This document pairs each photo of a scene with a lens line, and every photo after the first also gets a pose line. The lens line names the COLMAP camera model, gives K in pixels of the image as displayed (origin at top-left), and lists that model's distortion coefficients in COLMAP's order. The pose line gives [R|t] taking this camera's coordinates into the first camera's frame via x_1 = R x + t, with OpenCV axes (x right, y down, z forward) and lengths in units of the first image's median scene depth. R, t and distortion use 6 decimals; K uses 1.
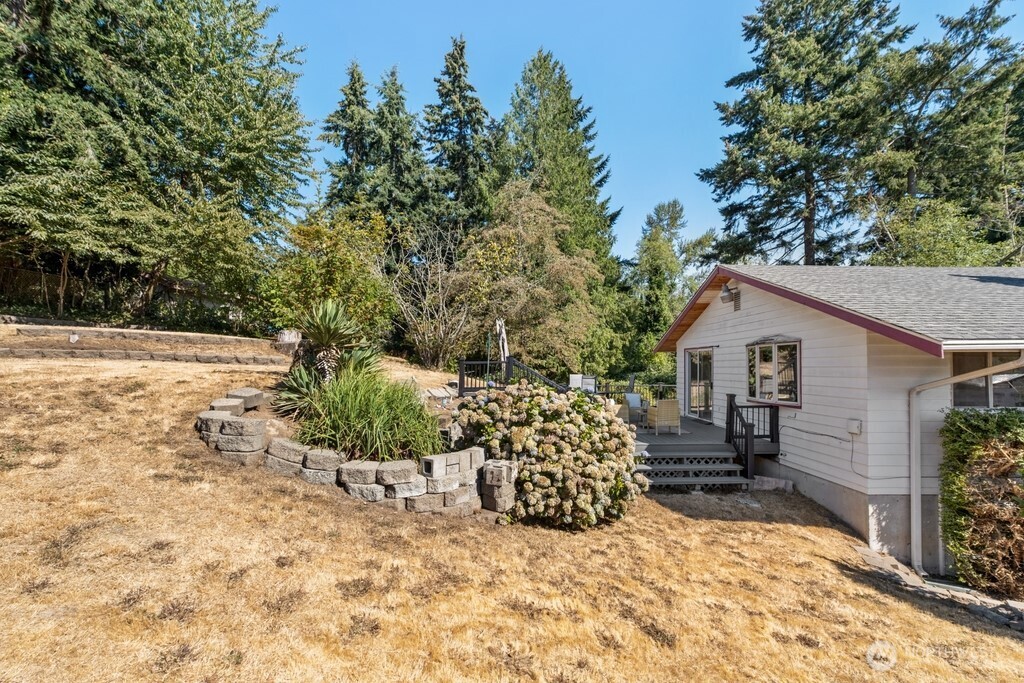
lens RADIAL K [[461.9, 0, 518.5], [0, 461.9, 358.1], [0, 0, 1]] dist [-0.014845, 0.006852]
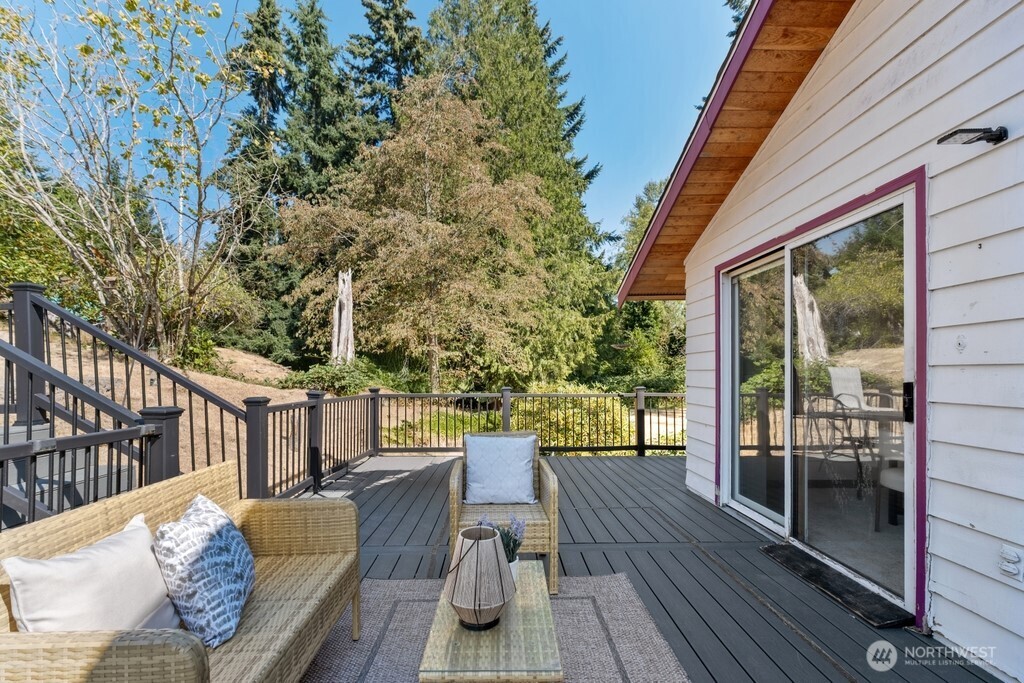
lens RADIAL K [[461.9, 0, 521.6], [0, 461.9, 368.4], [0, 0, 1]] dist [-0.014845, 0.006852]
pose [[0.999722, -0.004293, 0.023177, 0.067697], [0.004065, 0.999943, 0.009864, 0.010397], [-0.023218, -0.009767, 0.999683, 0.209110]]
